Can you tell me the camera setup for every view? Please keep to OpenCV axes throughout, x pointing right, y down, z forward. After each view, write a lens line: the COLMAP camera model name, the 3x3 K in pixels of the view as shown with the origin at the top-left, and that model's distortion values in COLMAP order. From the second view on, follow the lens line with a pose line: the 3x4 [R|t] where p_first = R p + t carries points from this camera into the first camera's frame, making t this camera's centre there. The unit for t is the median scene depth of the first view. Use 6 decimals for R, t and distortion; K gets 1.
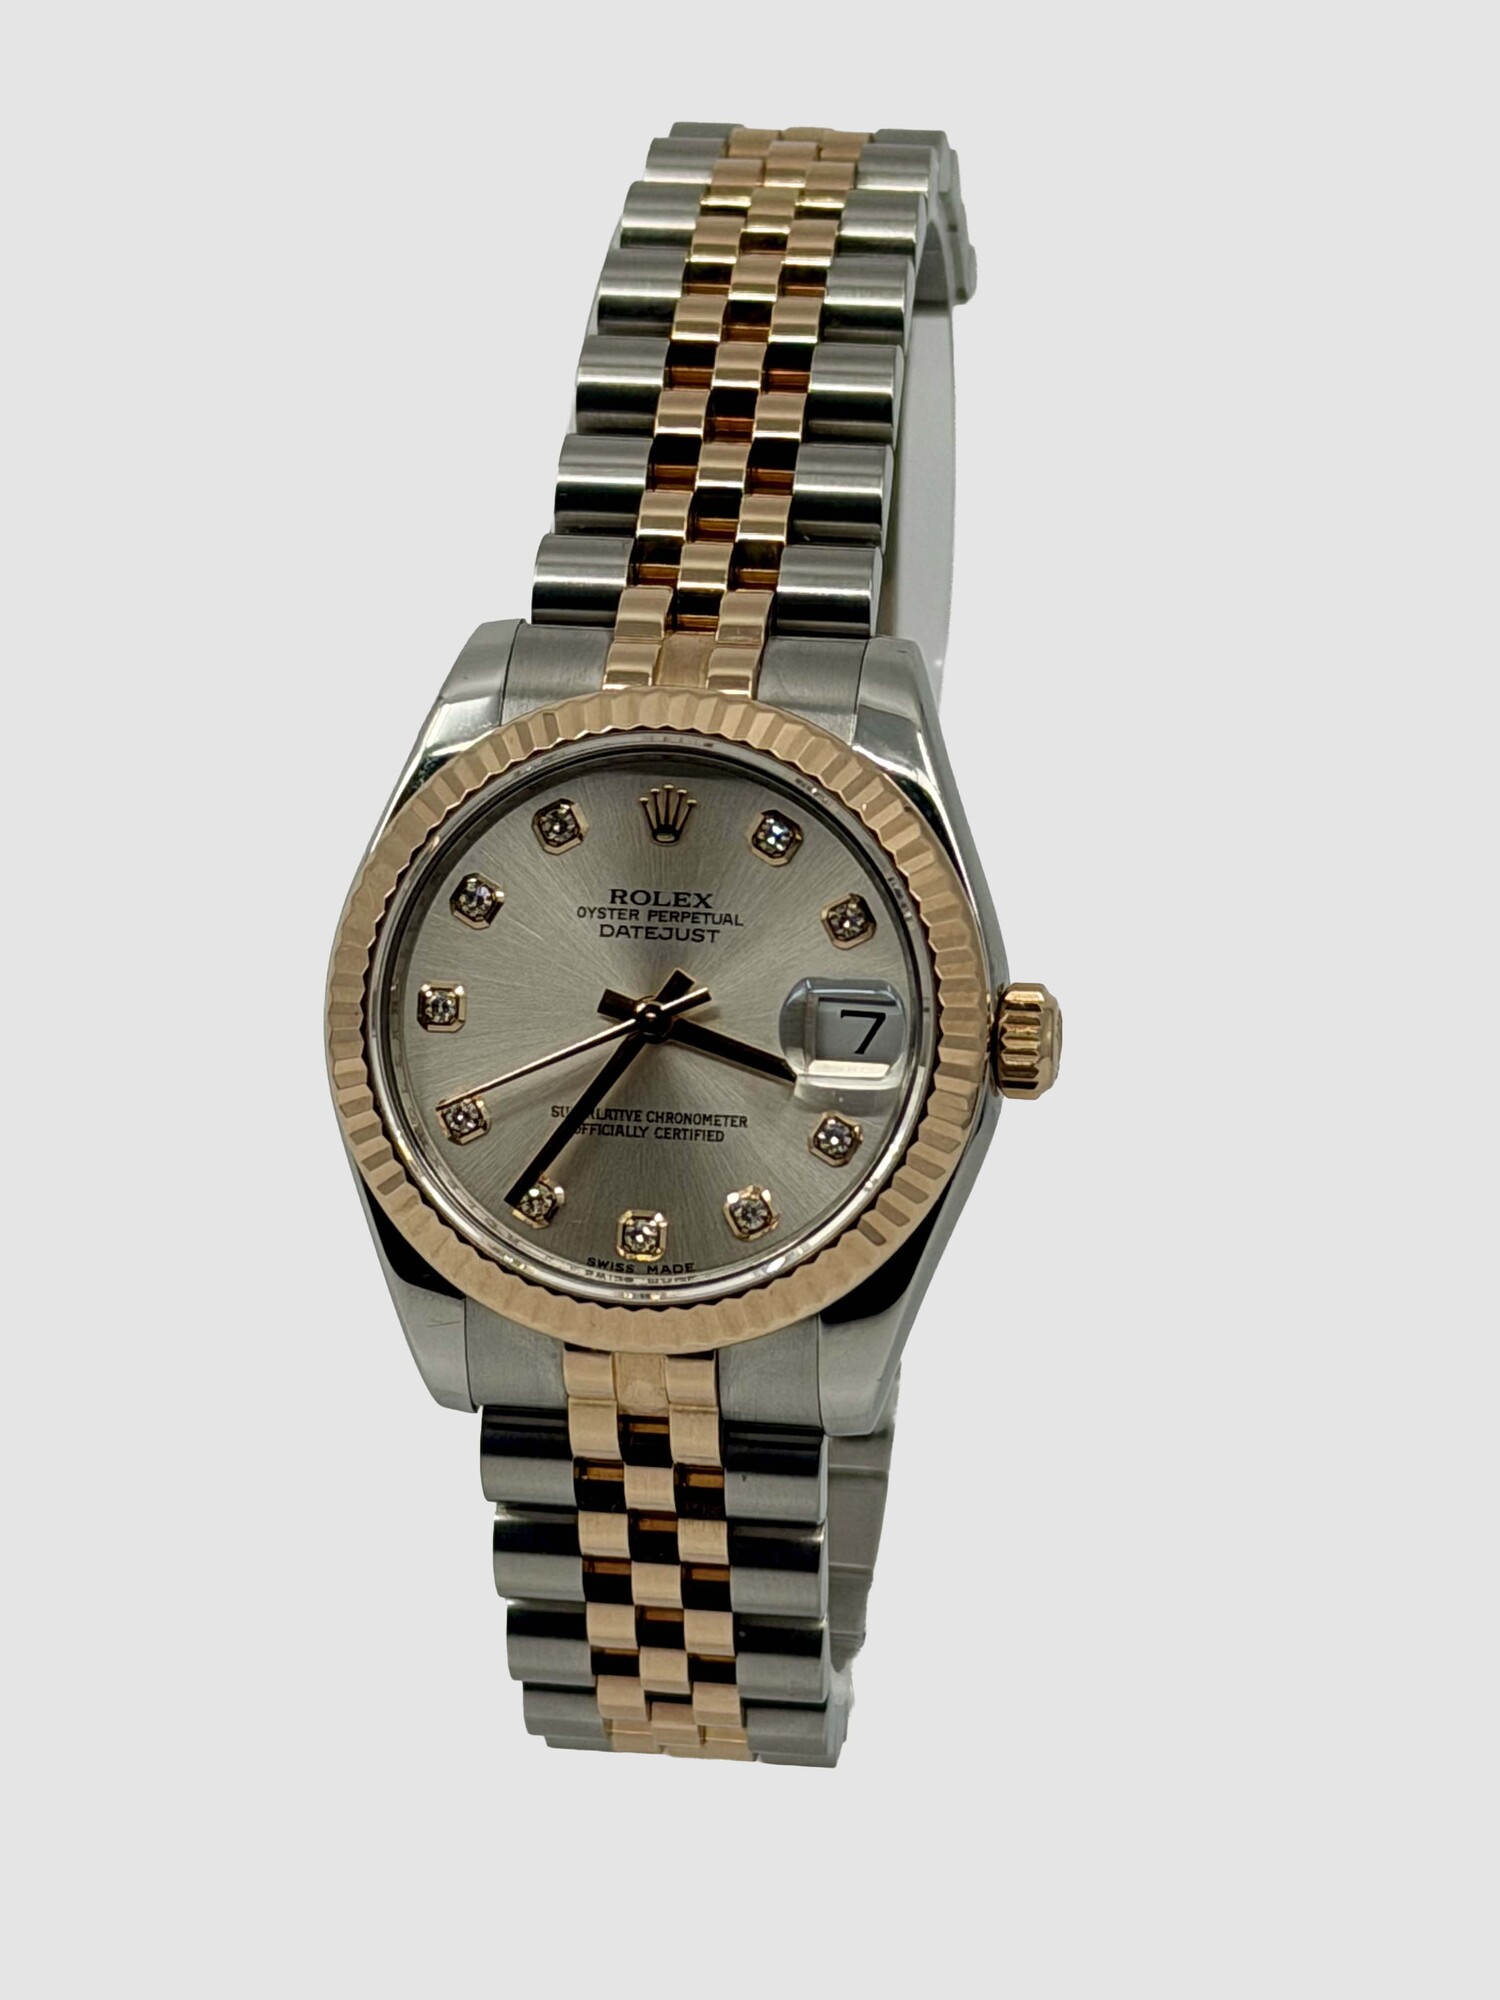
lens RADIAL K [[4966.2, 0, 750.0], [0, 4966.2, 1000.0], [0, 0, 1]] dist [0.531705, -0.195027]
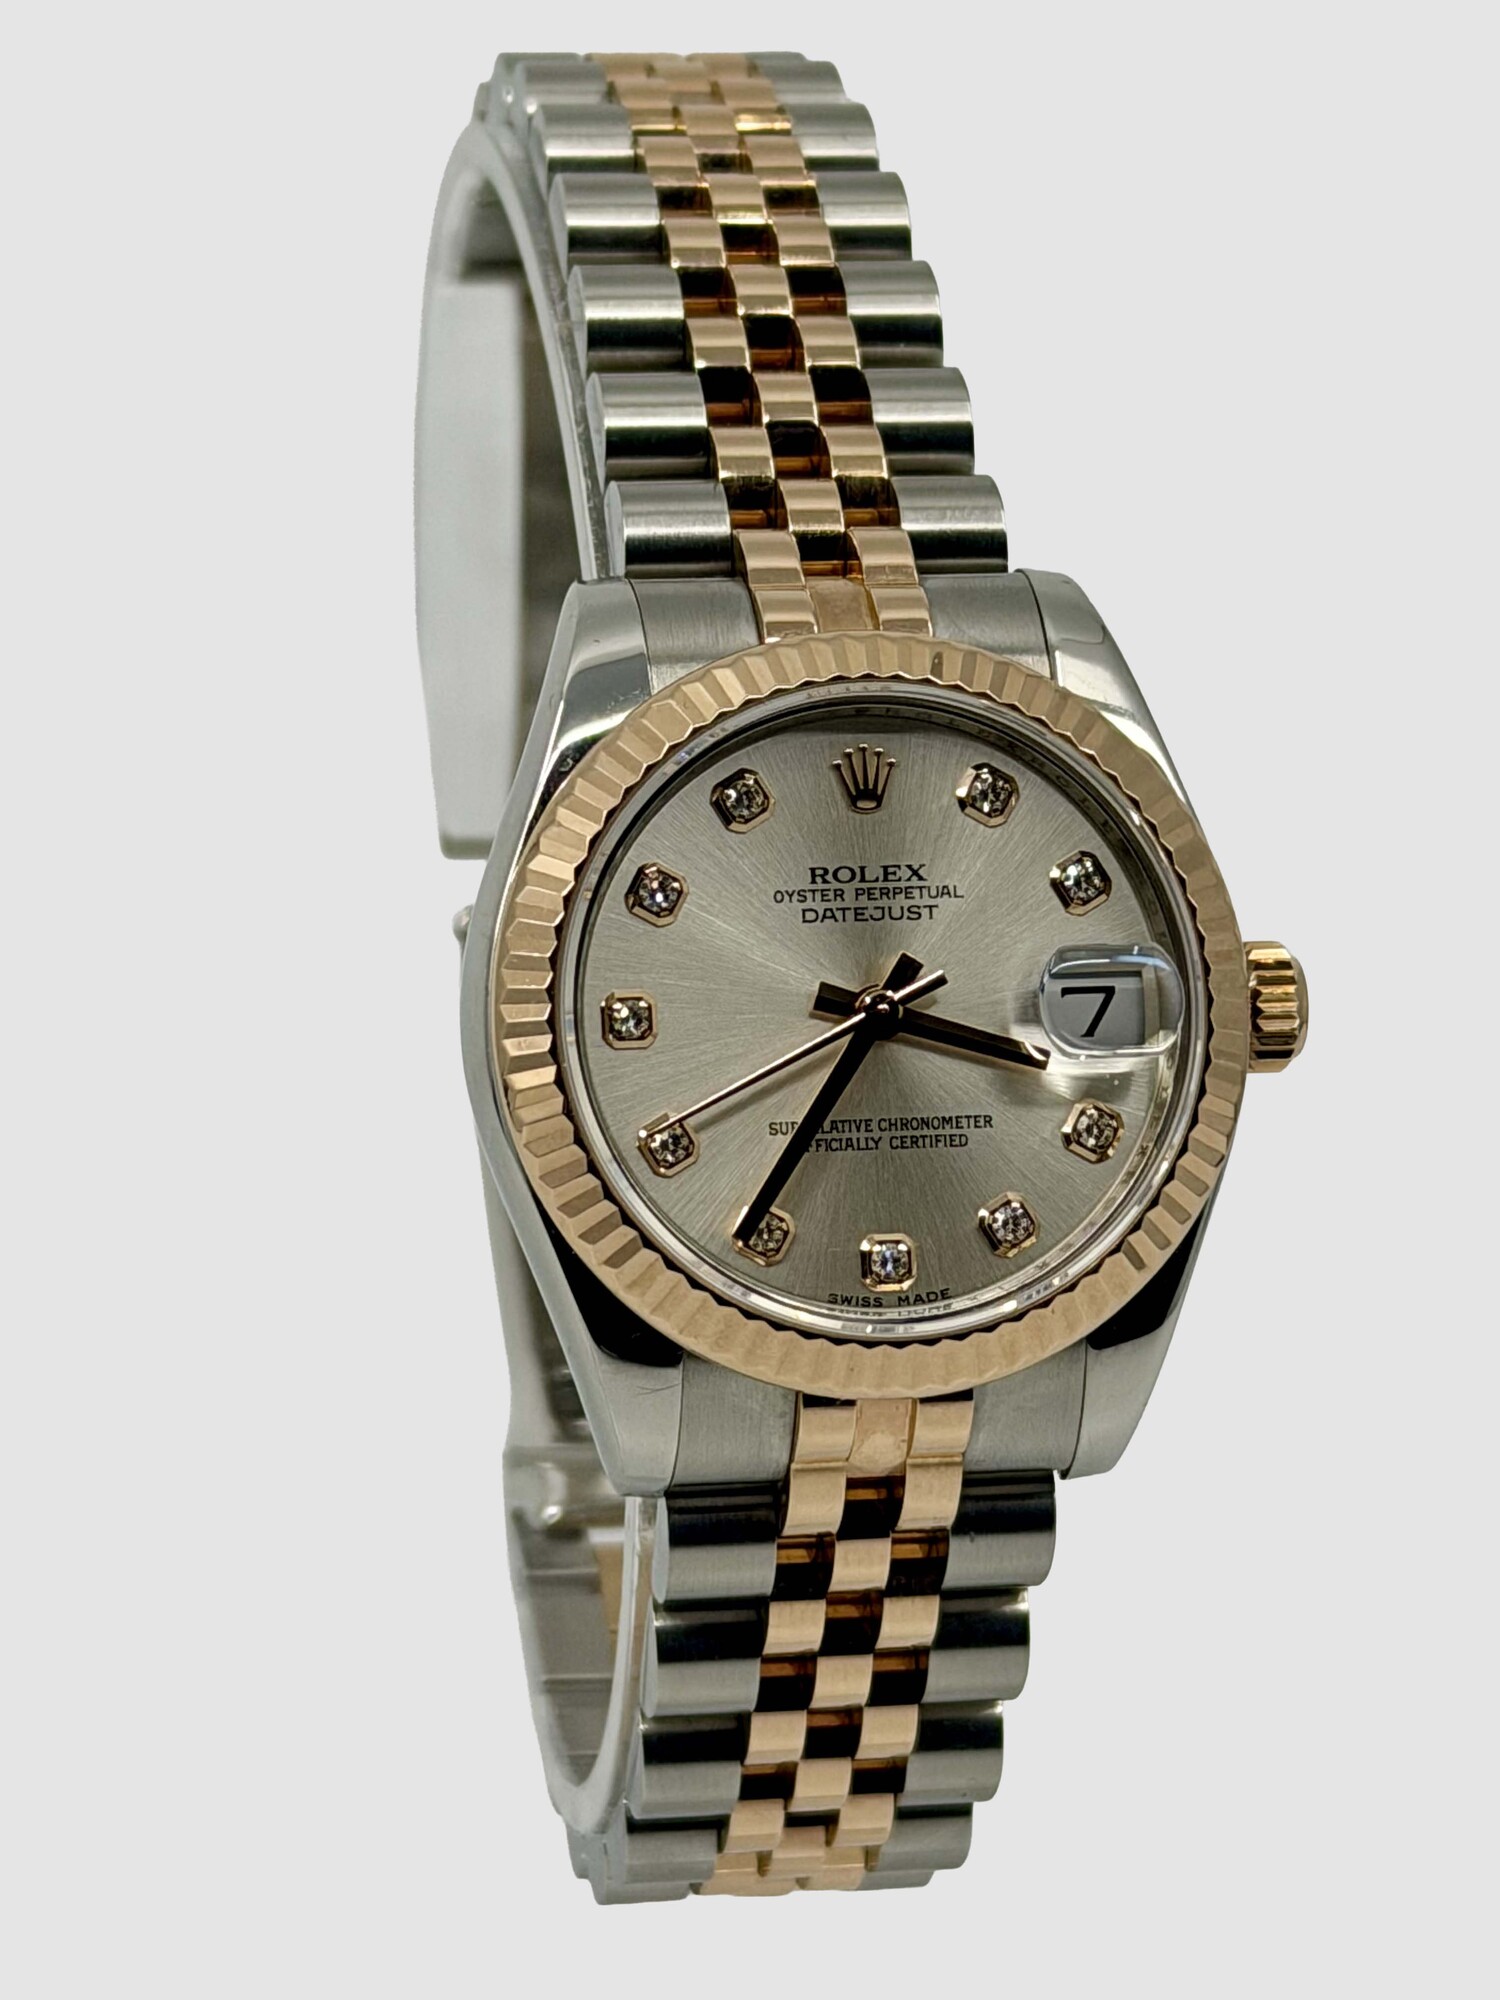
lens RADIAL K [[4966.2, 0, 750.0], [0, 4966.2, 1000.0], [0, 0, 1]] dist [0.531705, -0.195027]
pose [[0.951259, -0.077124, 0.298593, -0.298366], [0.091326, 0.995244, -0.033883, 0.029013], [-0.294560, 0.059501, 0.953779, 0.179807]]
